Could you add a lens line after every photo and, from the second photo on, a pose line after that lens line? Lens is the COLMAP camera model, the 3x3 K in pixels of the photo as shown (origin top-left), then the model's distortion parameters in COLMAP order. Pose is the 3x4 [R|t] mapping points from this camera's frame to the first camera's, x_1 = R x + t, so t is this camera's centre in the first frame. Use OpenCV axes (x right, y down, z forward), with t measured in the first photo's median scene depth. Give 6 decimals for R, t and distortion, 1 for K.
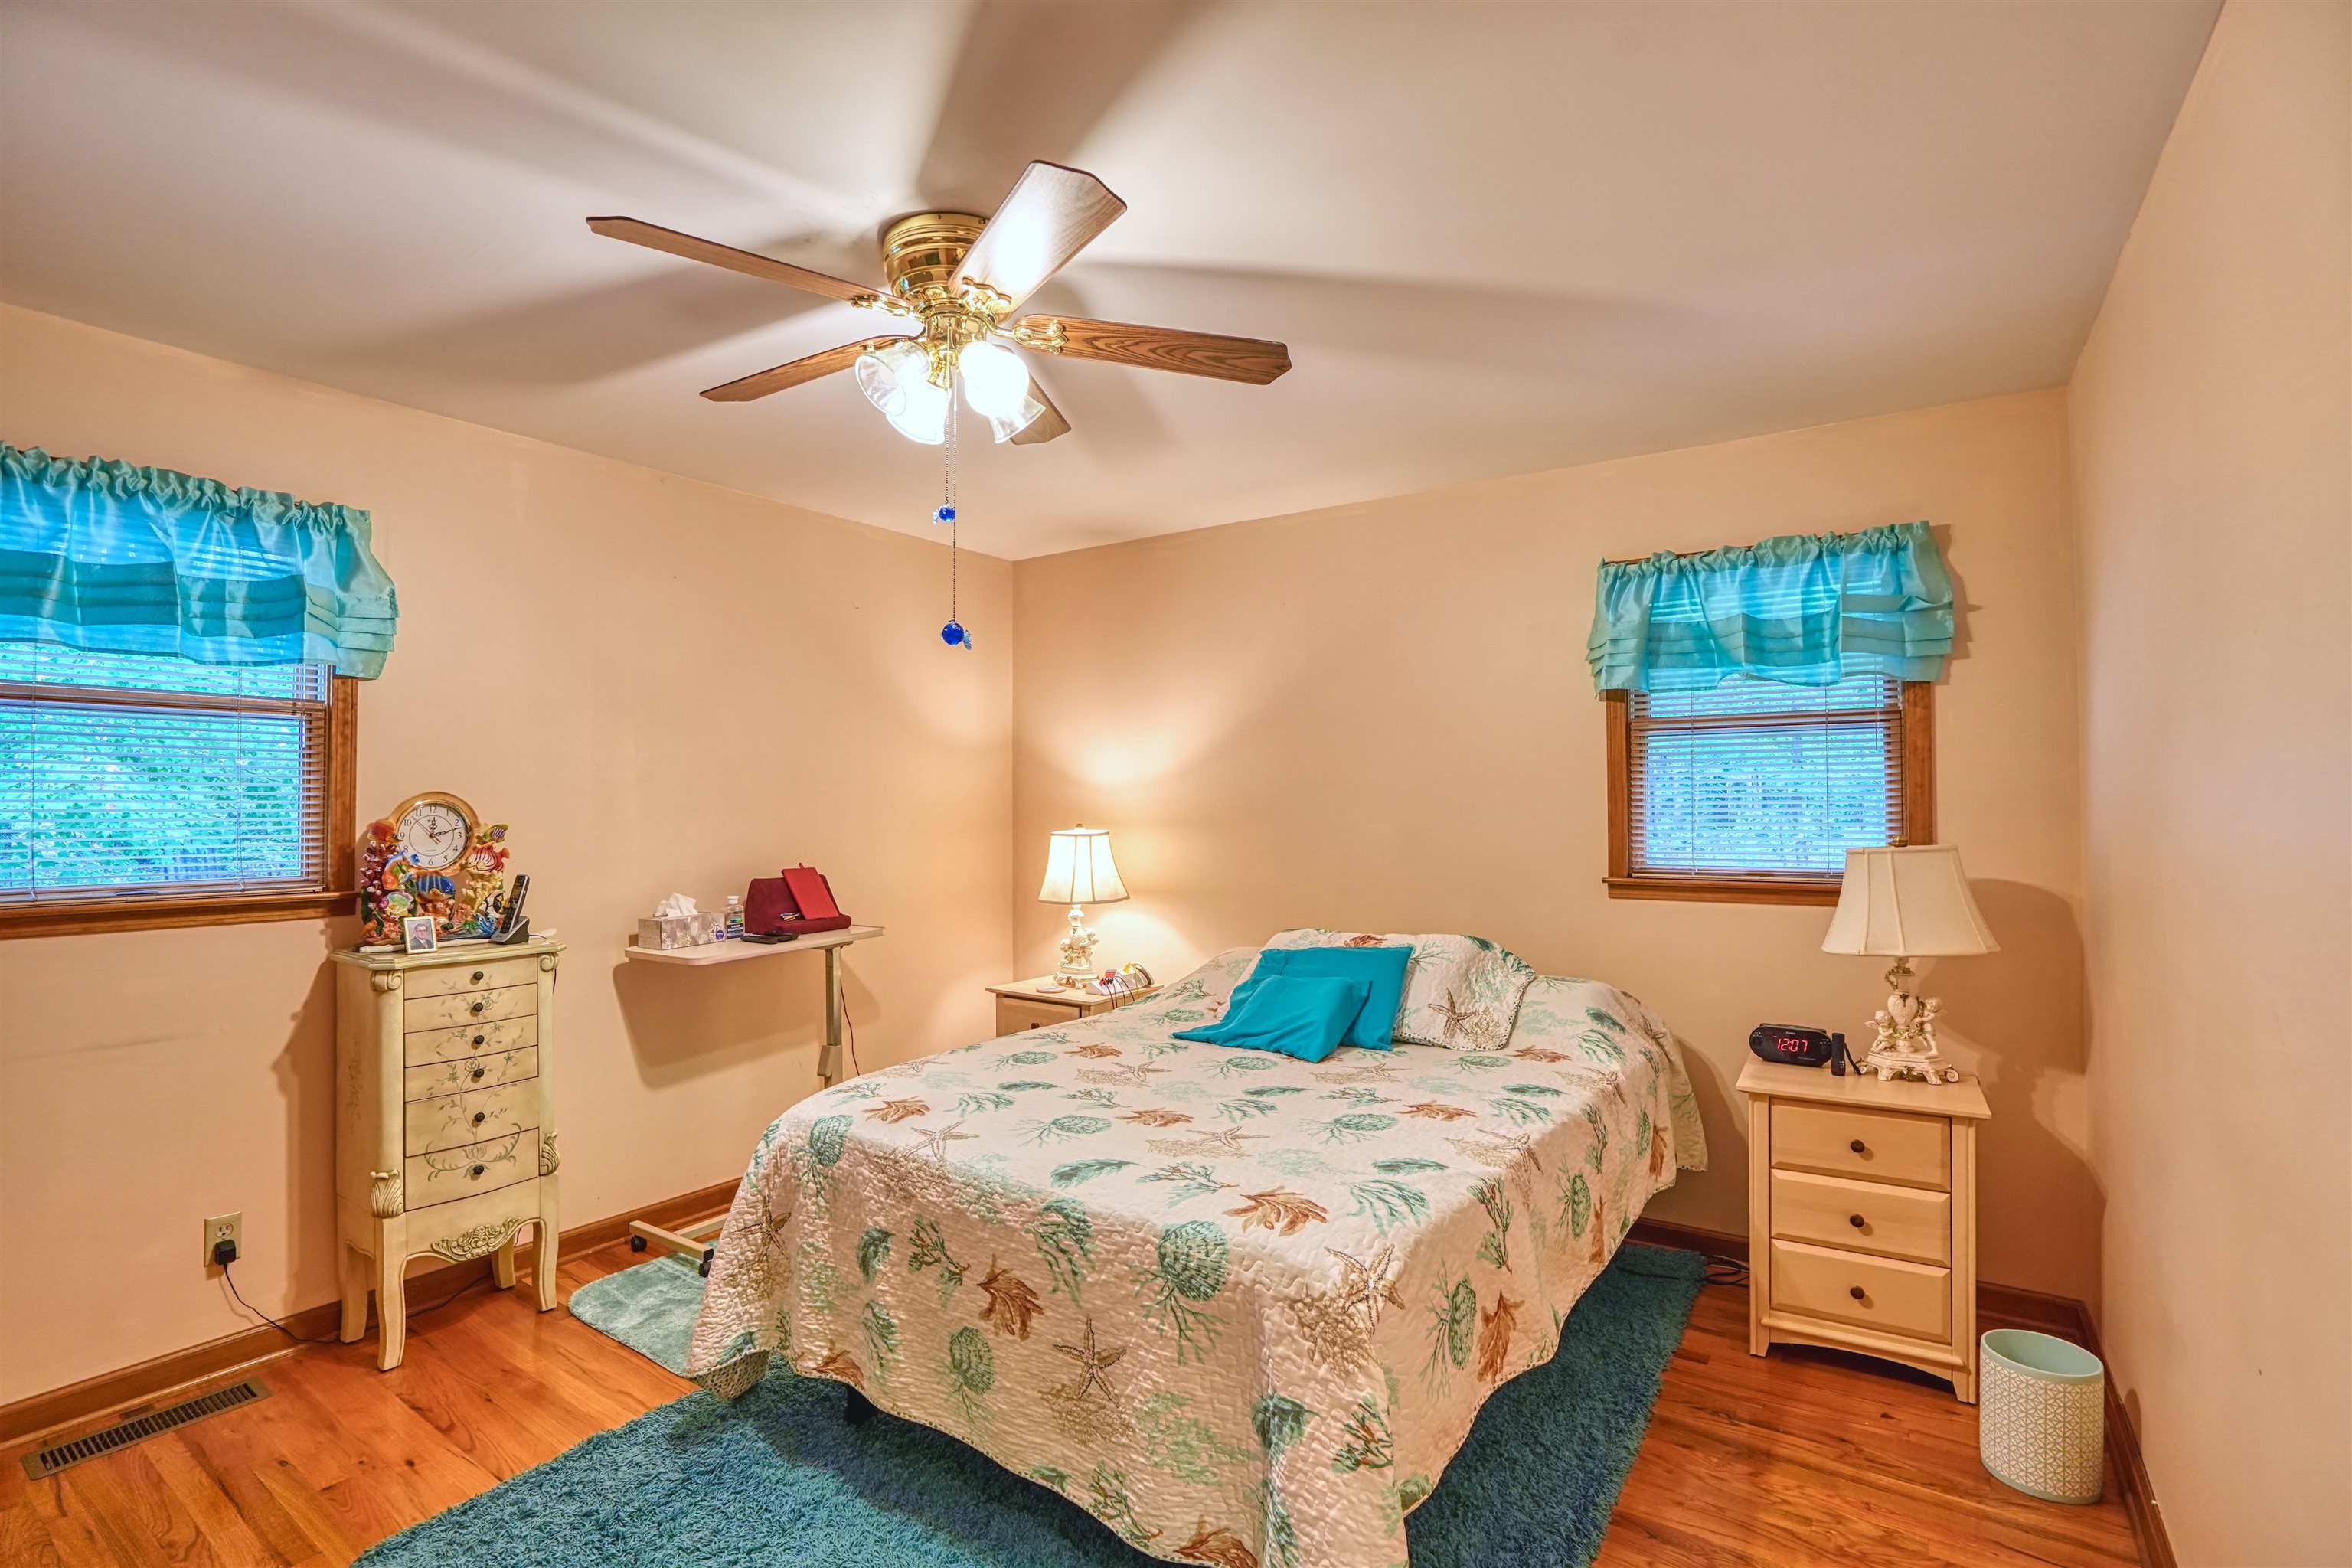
lens RADIAL K [[1092.1, 0, 1171.2], [0, 1092.1, 782.0], [0, 0, 1]] dist [-0.066452, 0.030910]
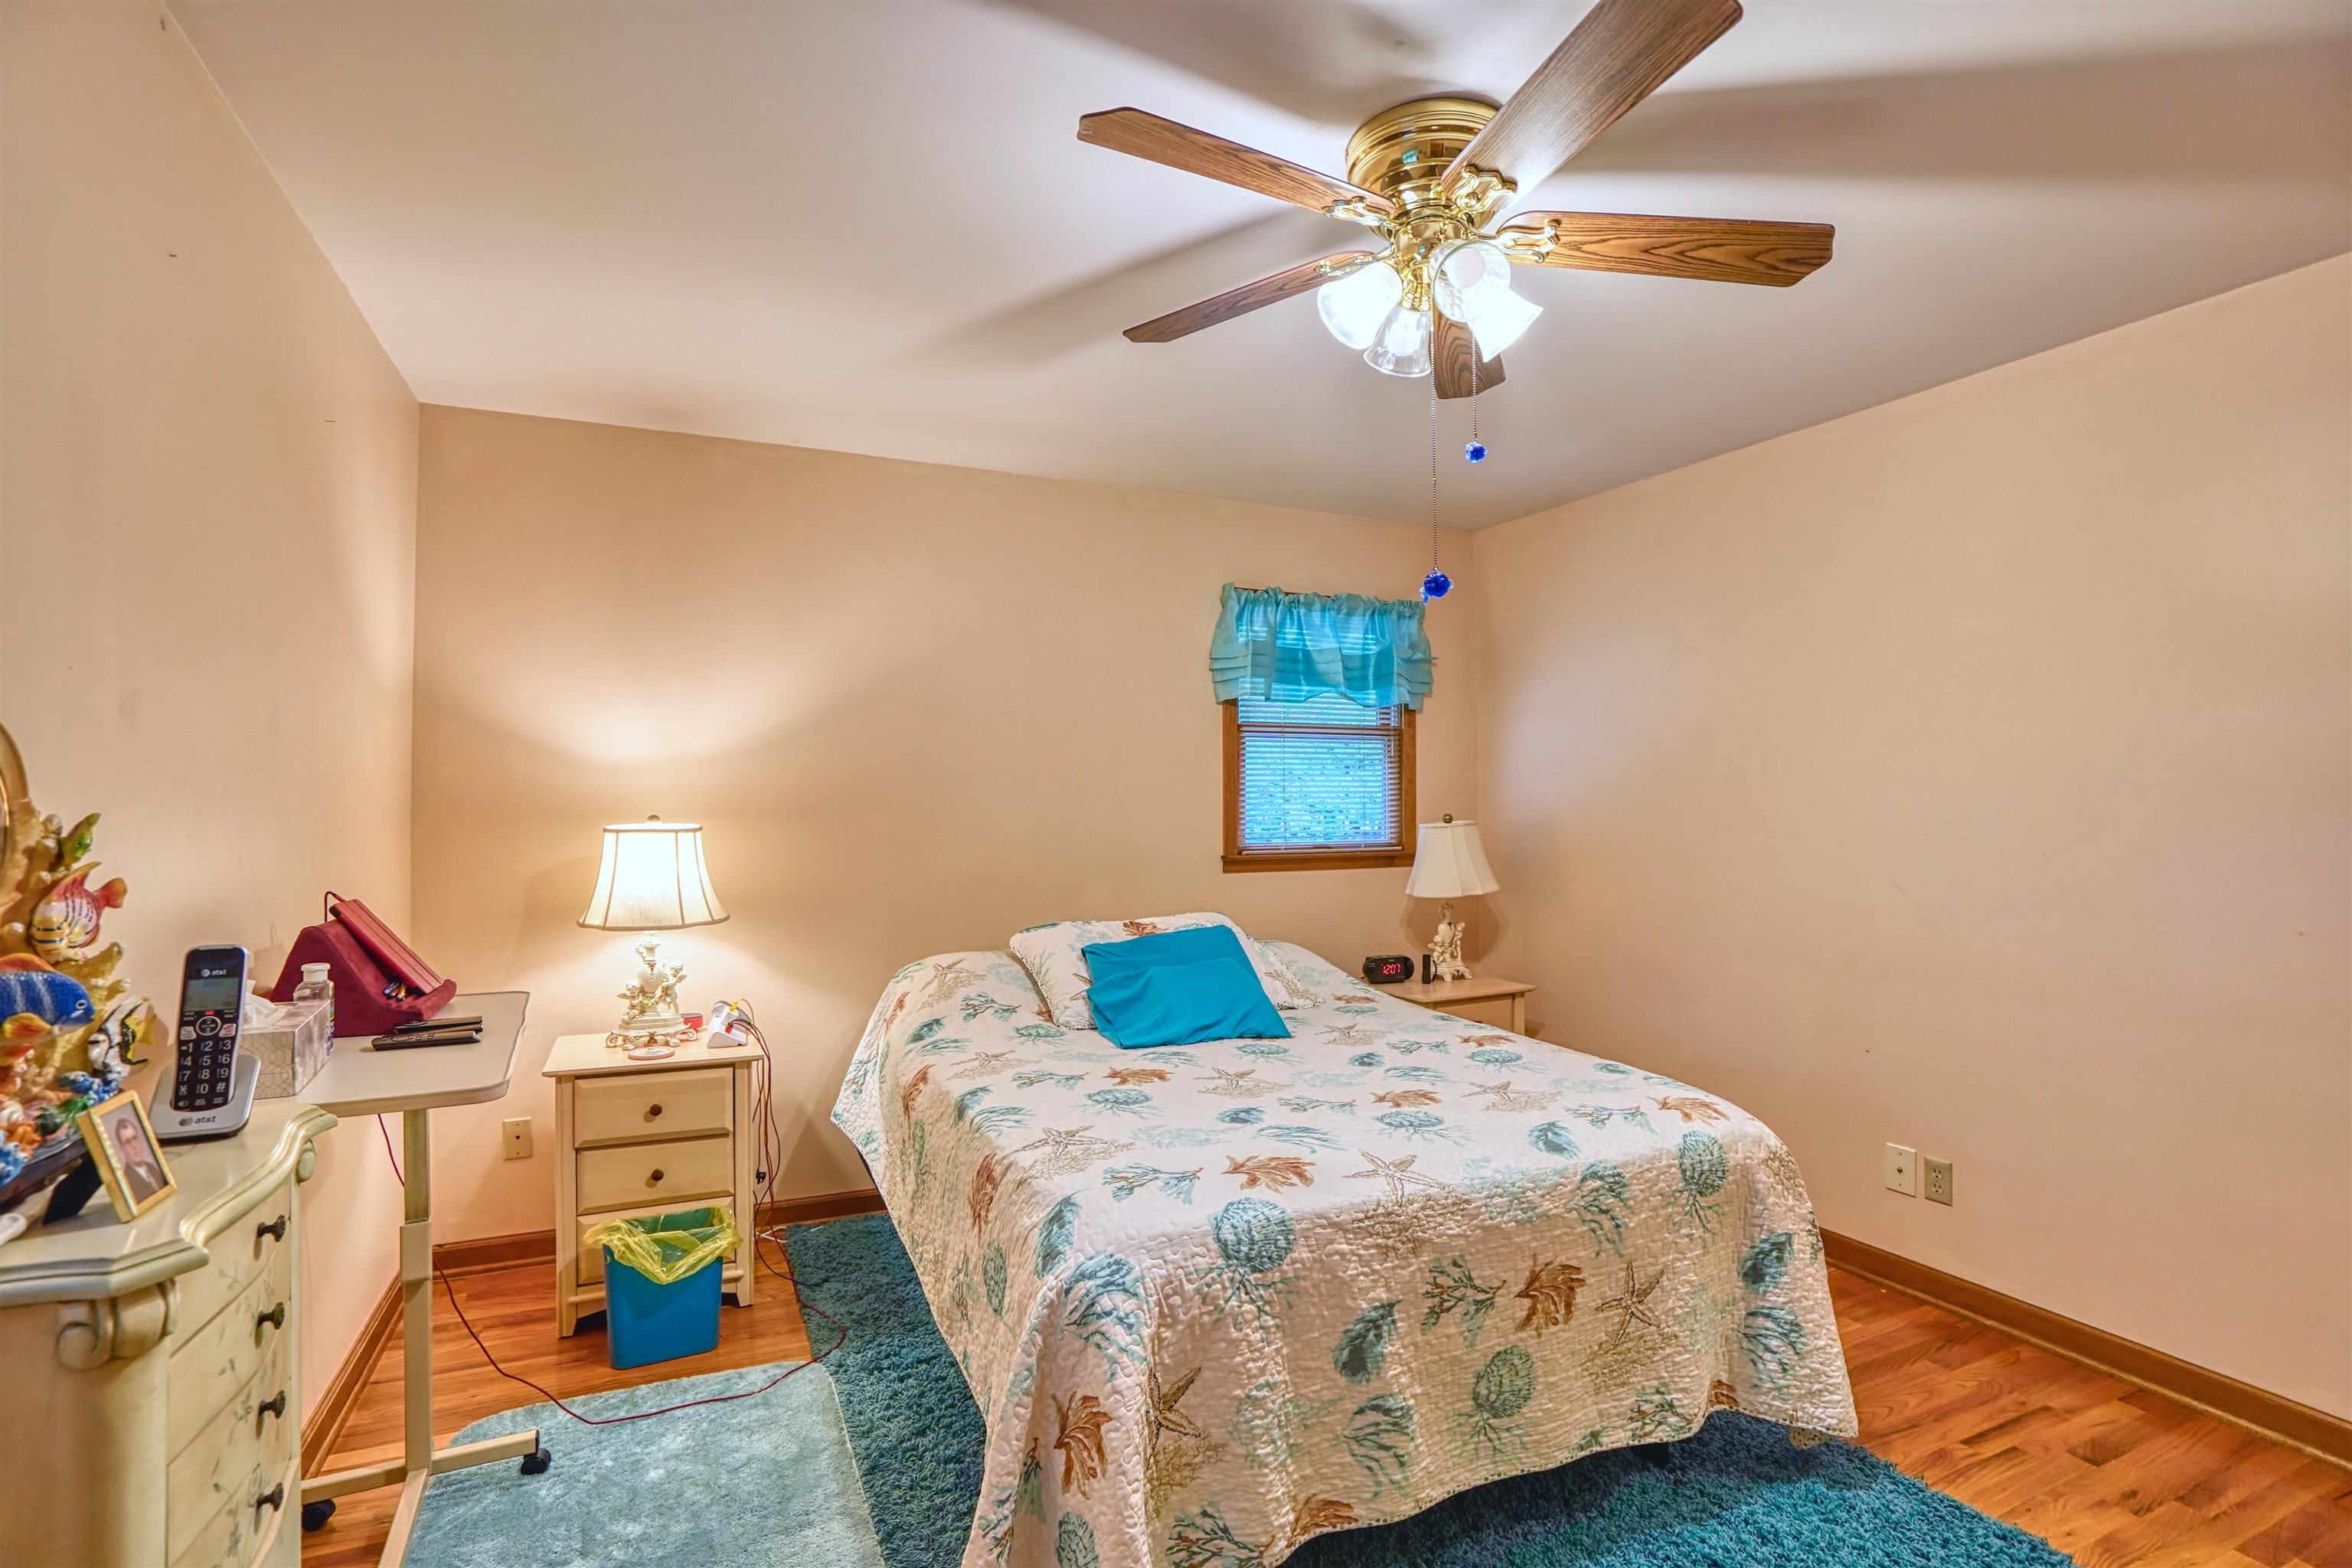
lens RADIAL K [[1092.1, 0, 1171.2], [0, 1092.1, 782.0], [0, 0, 1]] dist [-0.066452, 0.030910]
pose [[0.513006, 0.019176, 0.858171, -1.045626], [-0.019841, 0.999748, -0.010479, 0.036626], [-0.858155, -0.011652, 0.513258, 0.725348]]
